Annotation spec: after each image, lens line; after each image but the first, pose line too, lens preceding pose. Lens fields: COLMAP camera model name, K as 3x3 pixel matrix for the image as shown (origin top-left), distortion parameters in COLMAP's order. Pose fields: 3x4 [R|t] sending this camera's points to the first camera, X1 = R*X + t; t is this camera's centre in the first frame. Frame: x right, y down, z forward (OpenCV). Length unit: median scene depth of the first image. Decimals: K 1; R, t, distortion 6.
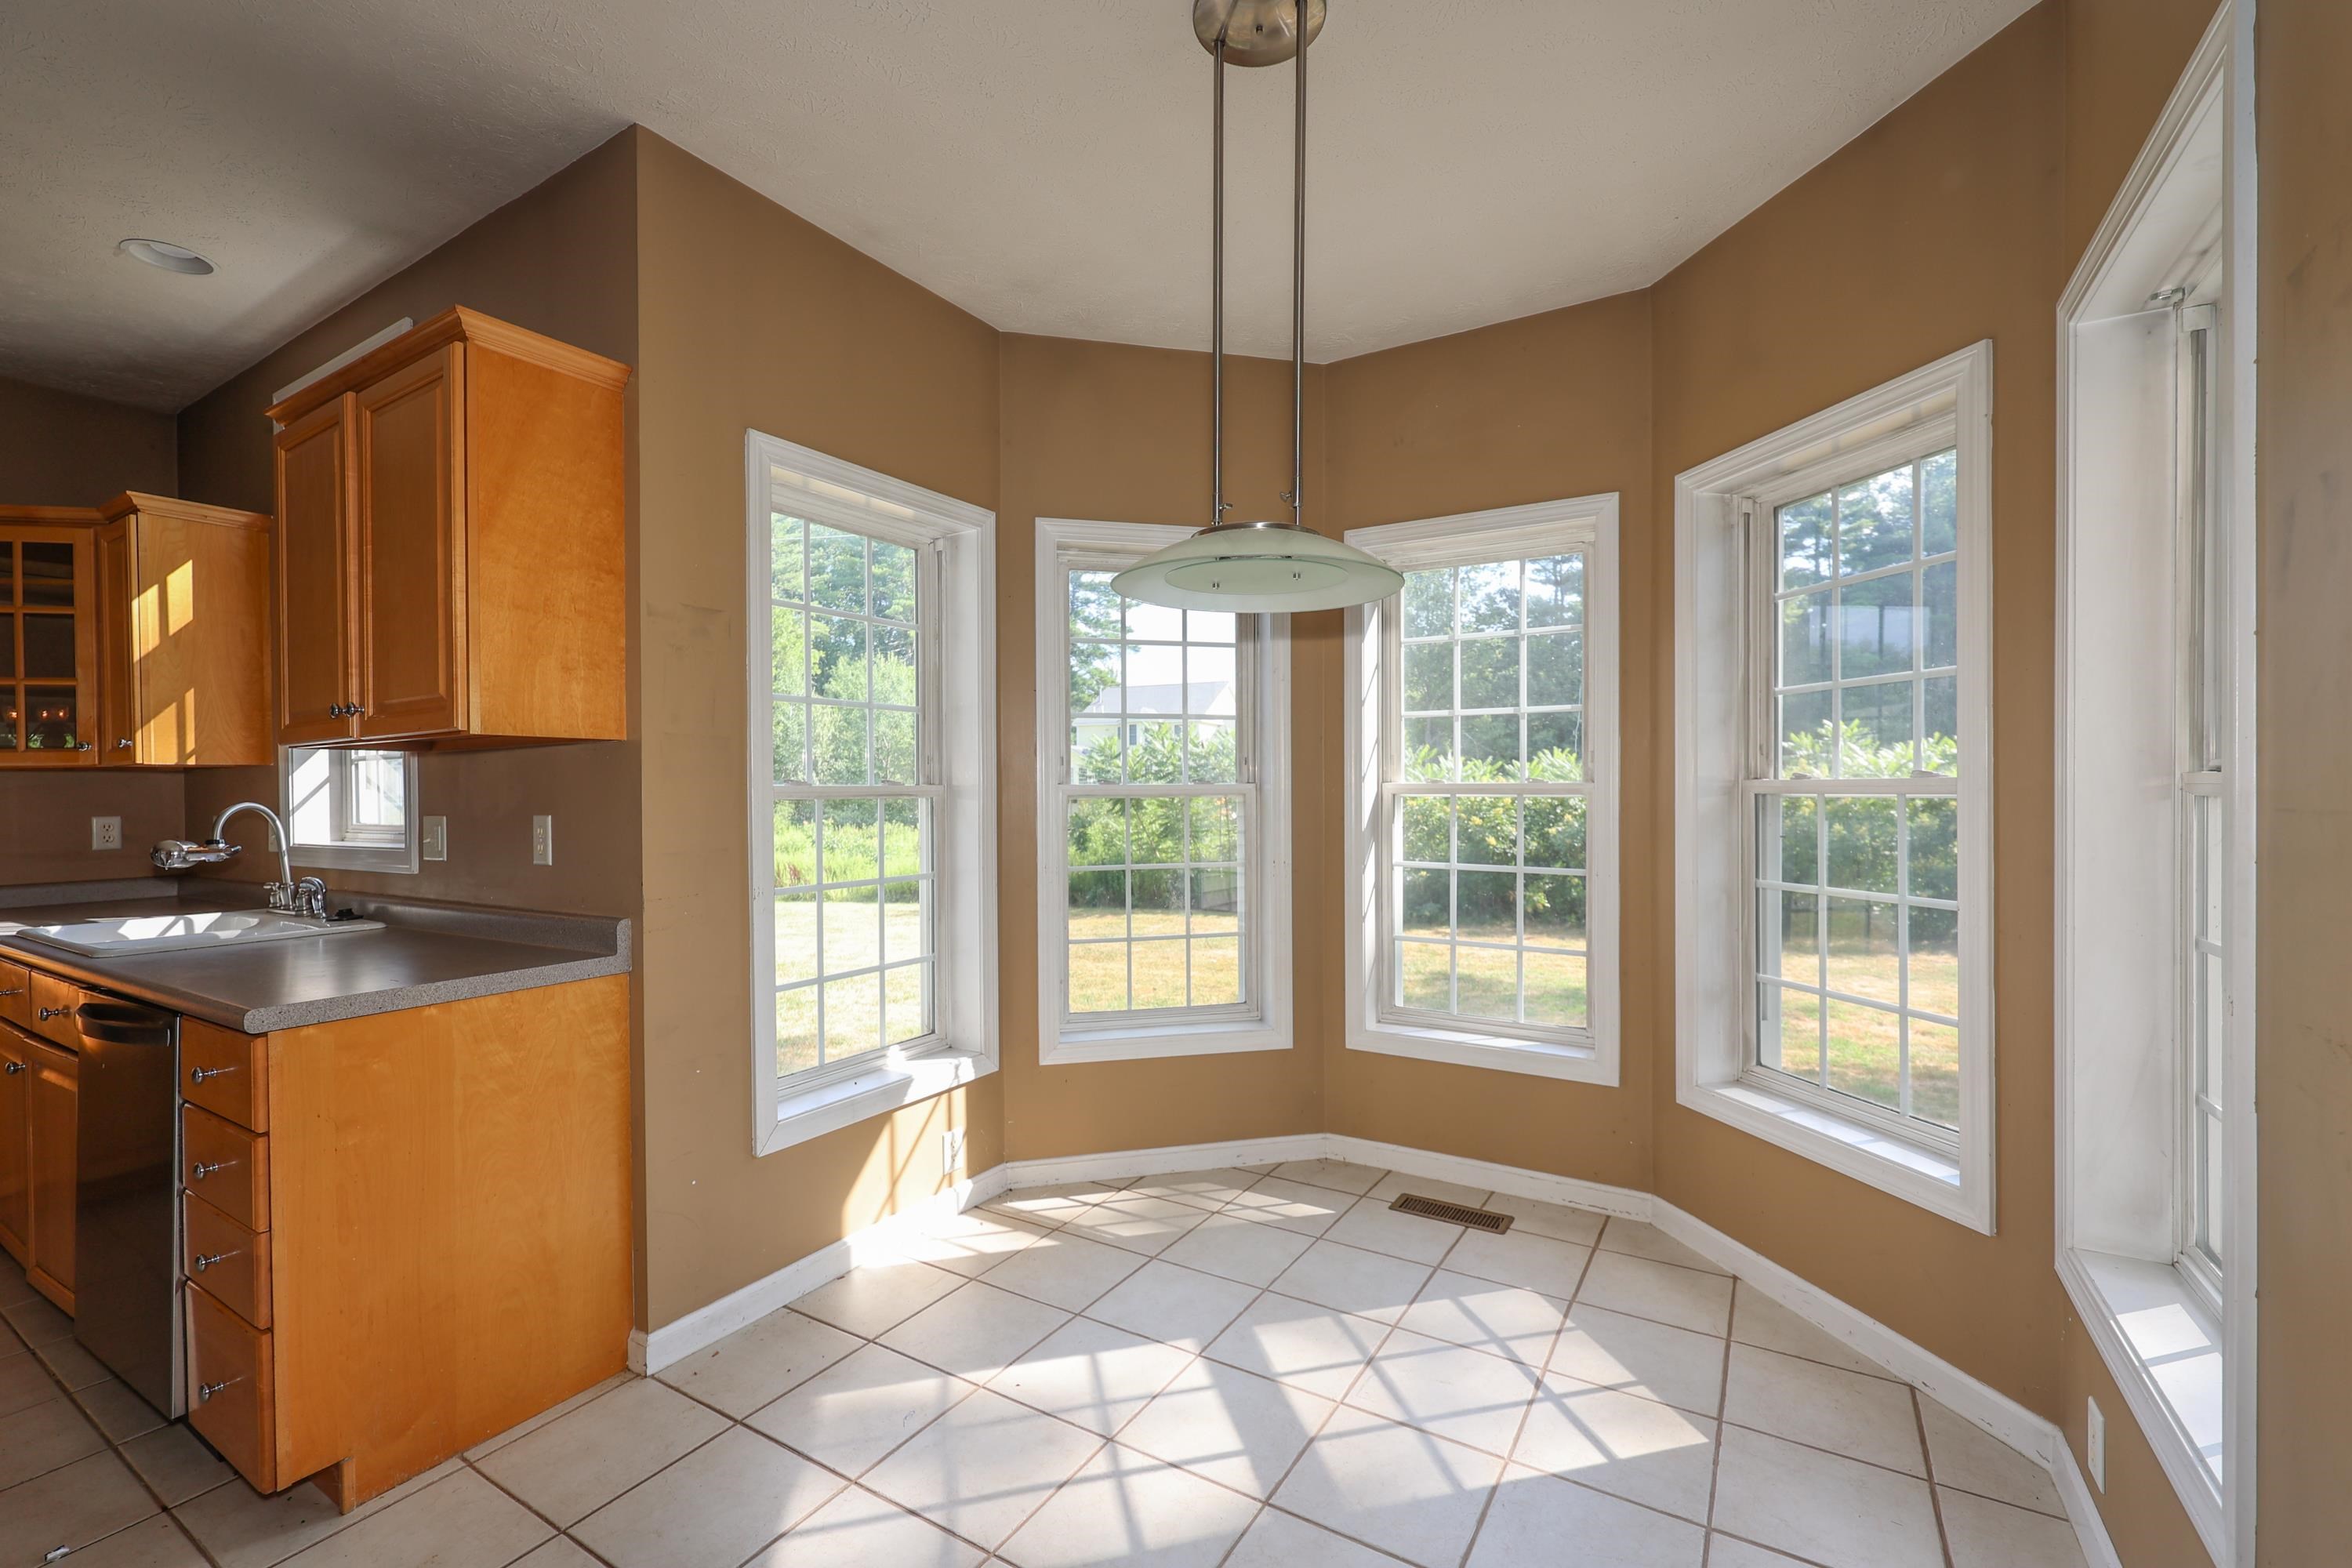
lens RADIAL K [[1000.0, 0, 1181.7], [0, 1000.0, 793.6], [0, 0, 1]] dist [-0.000708, -0.000130]
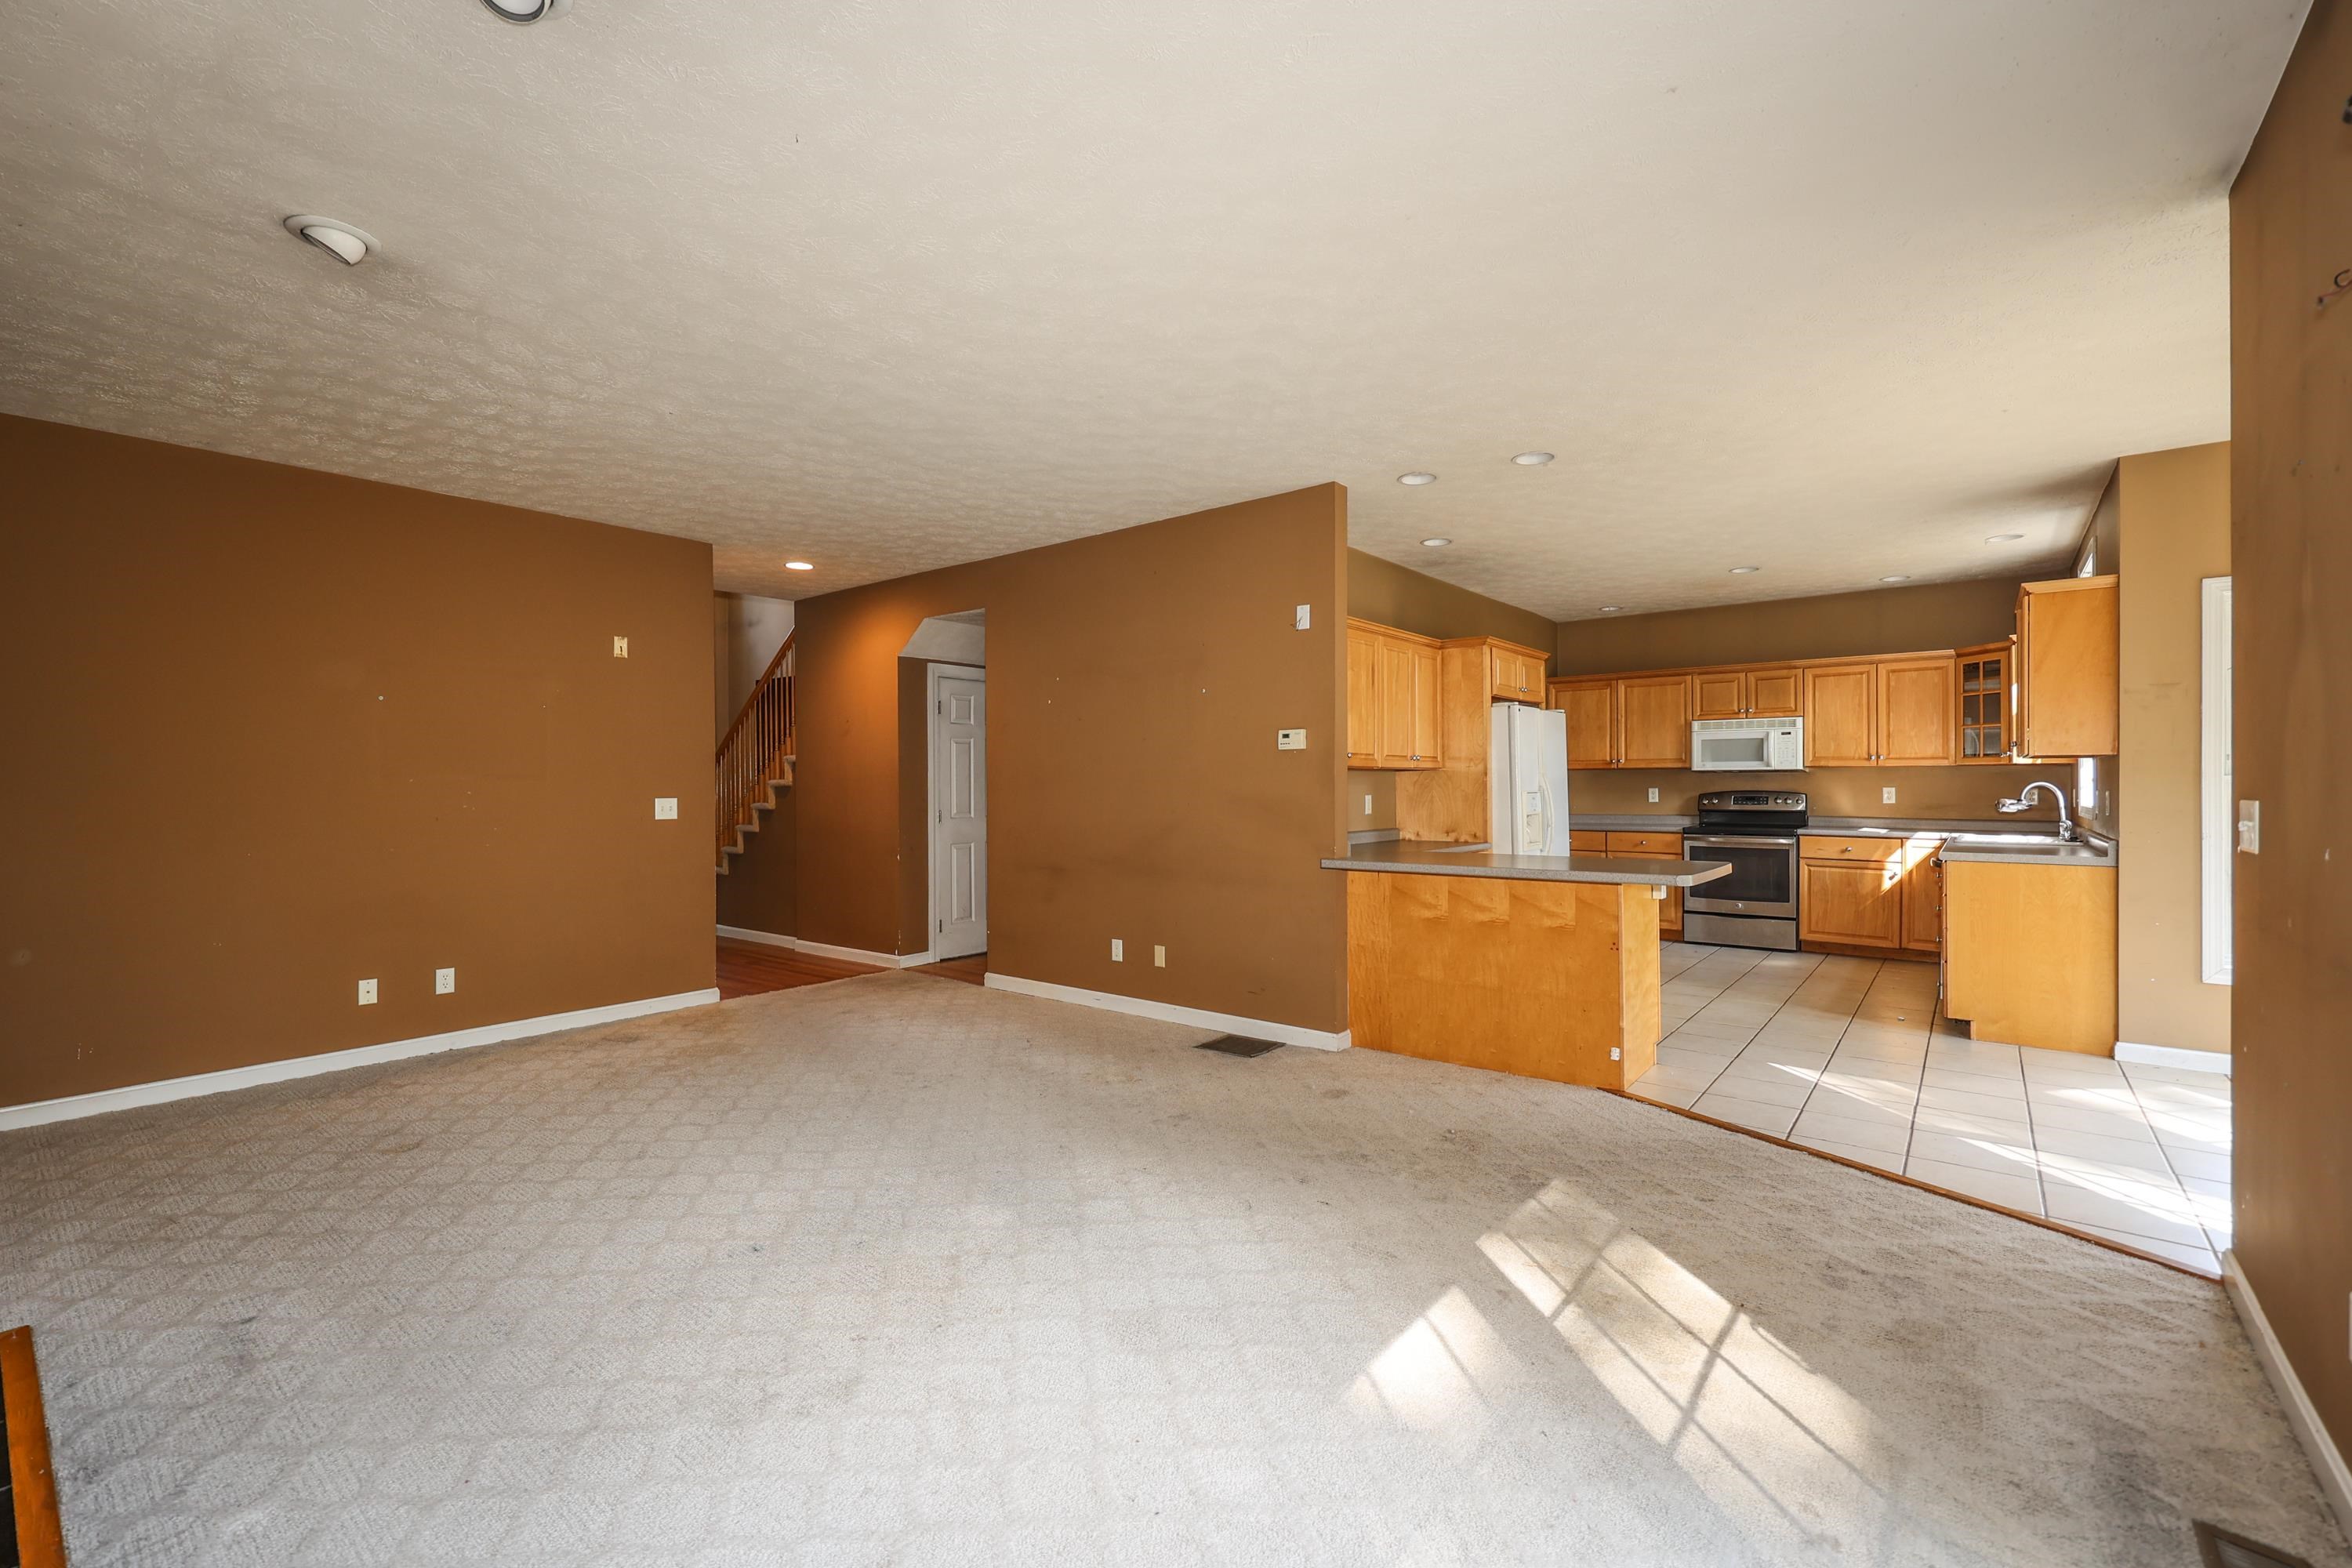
lens RADIAL K [[987.7, 0, 1176.0], [0, 987.7, 784.0], [0, 0, 1]] dist [-0.001024, 0.000014]
pose [[-0.128357, 0.014909, -0.991616, 1.307805], [-0.003145, 0.999876, 0.015440, -0.013270], [0.991723, 0.005100, -0.128295, -0.507958]]
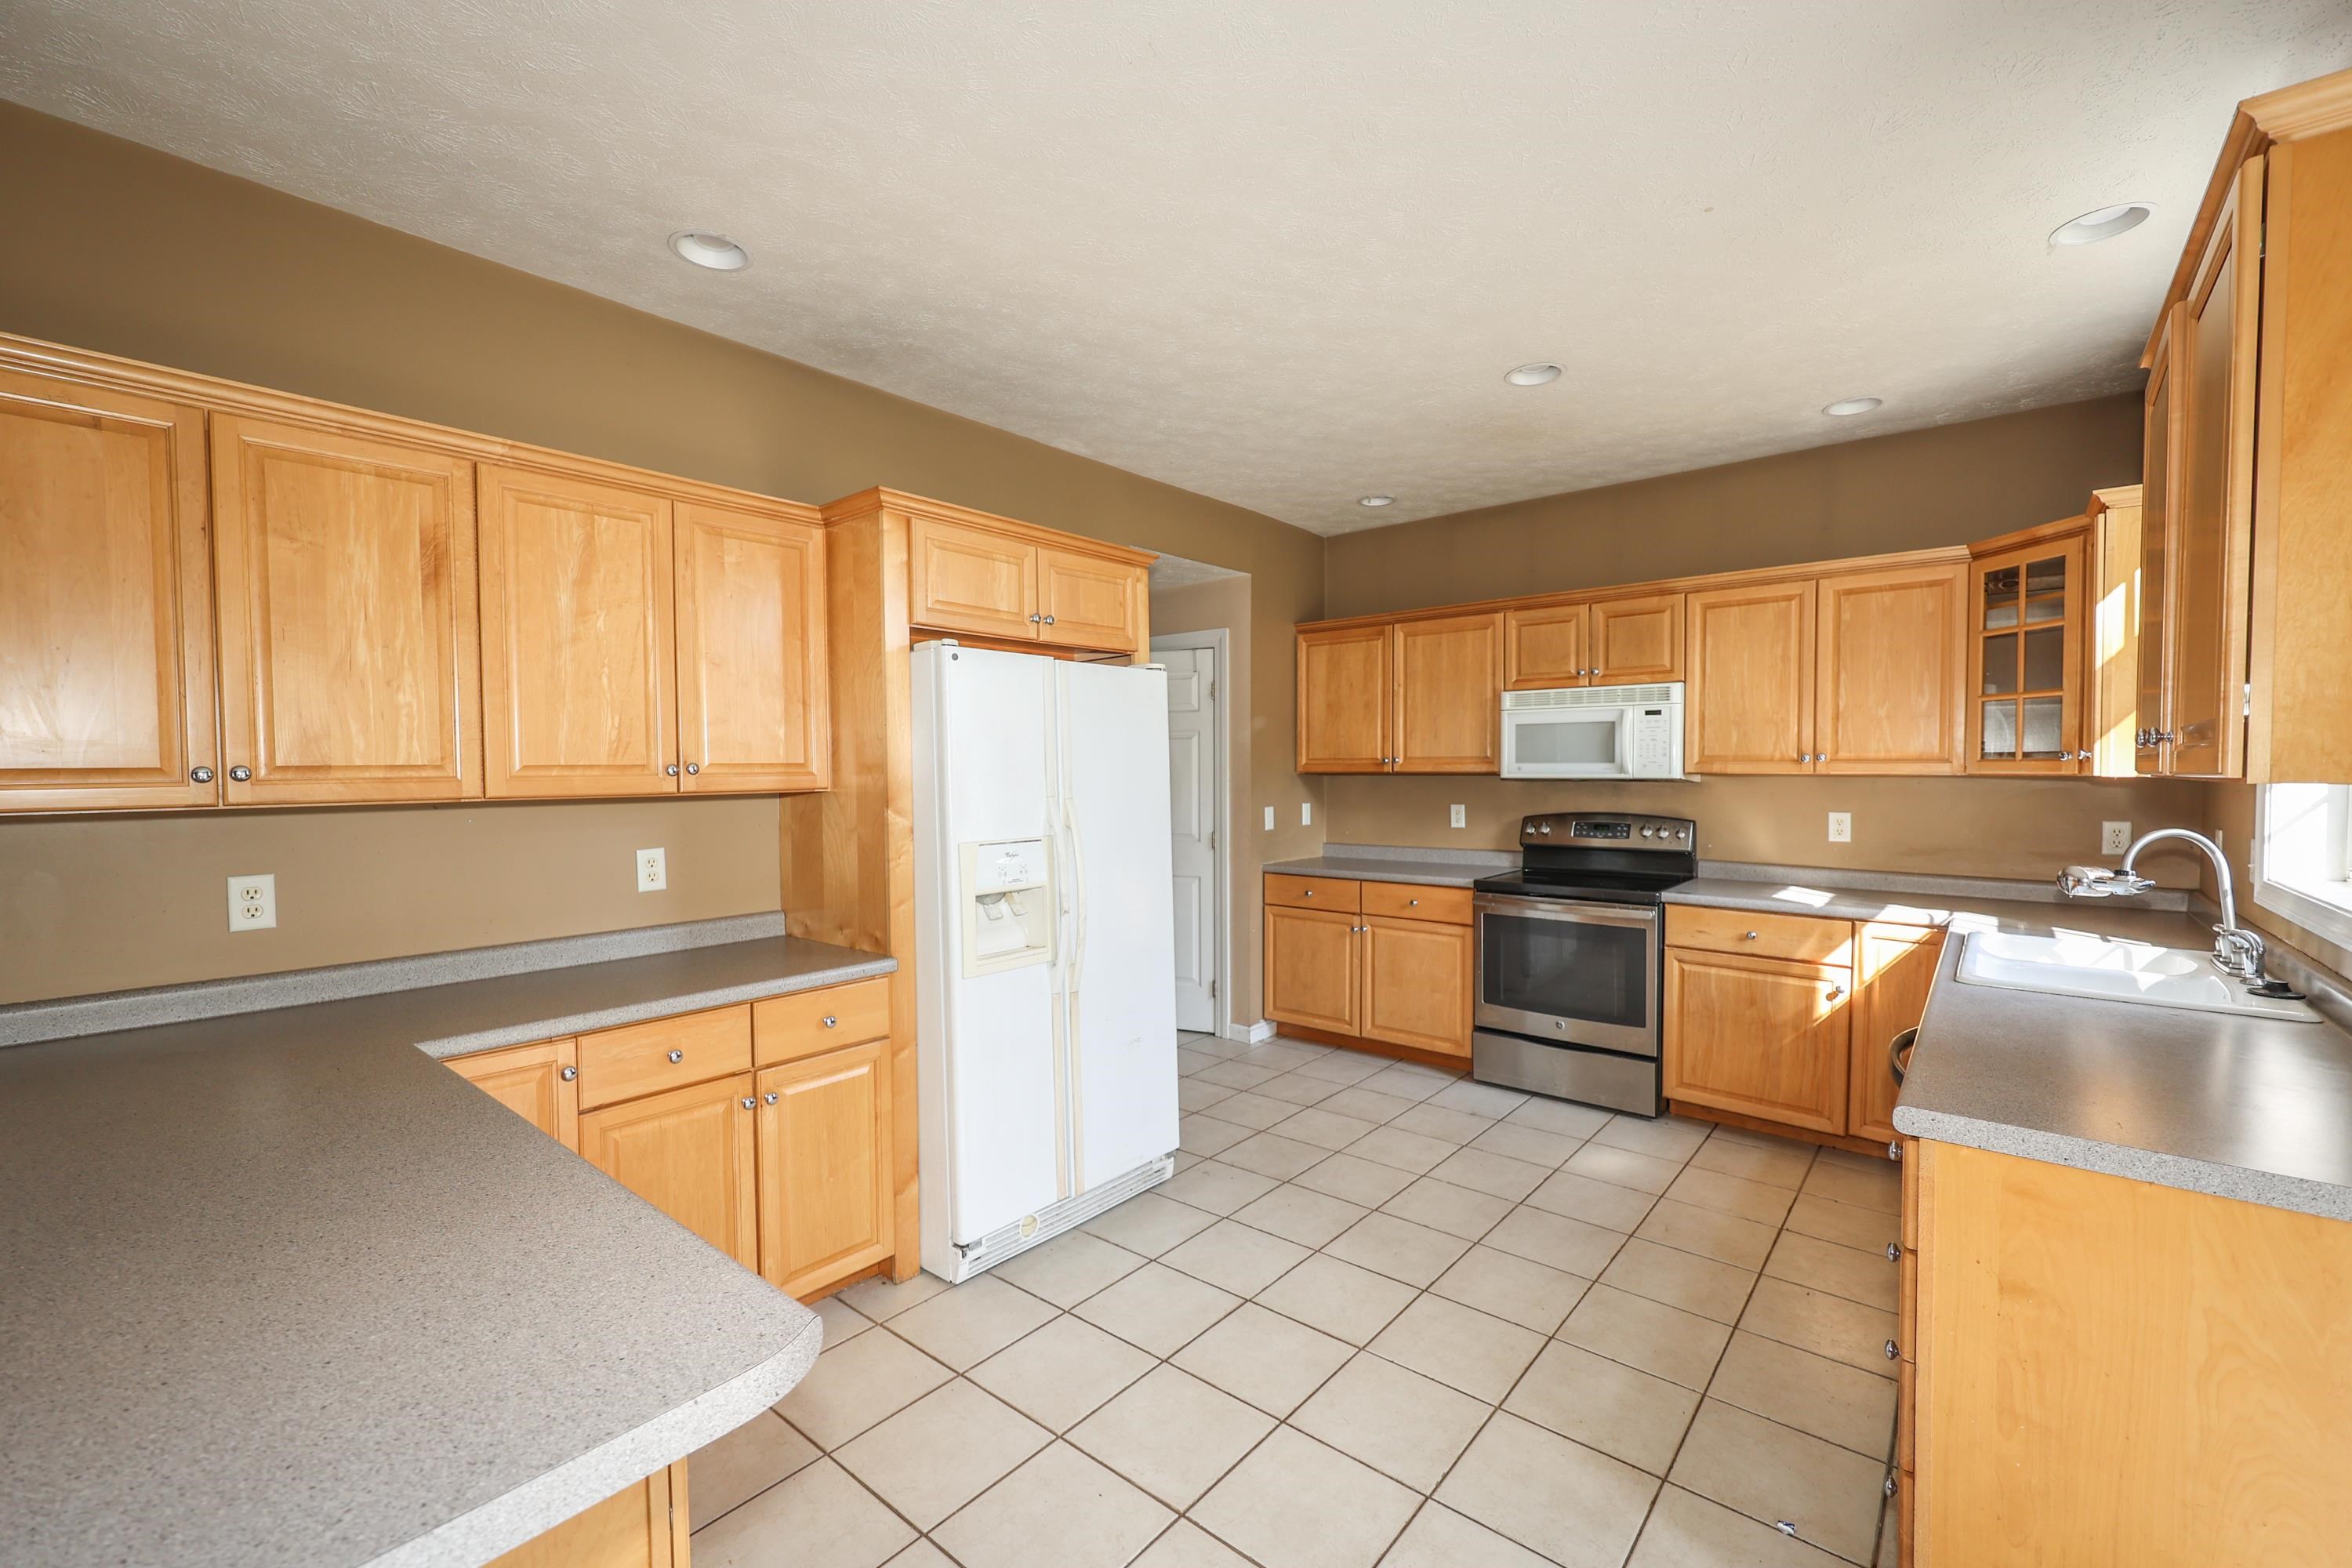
lens RADIAL K [[964.2, 0, 1177.1], [0, 964.2, 793.1], [0, 0, 1]] dist [0.001018, 0.000181]
pose [[-0.145935, 0.042664, -0.988374, -0.004708], [-0.002161, 0.999054, 0.043444, -0.054744], [0.989292, 0.008476, -0.145705, 0.280460]]
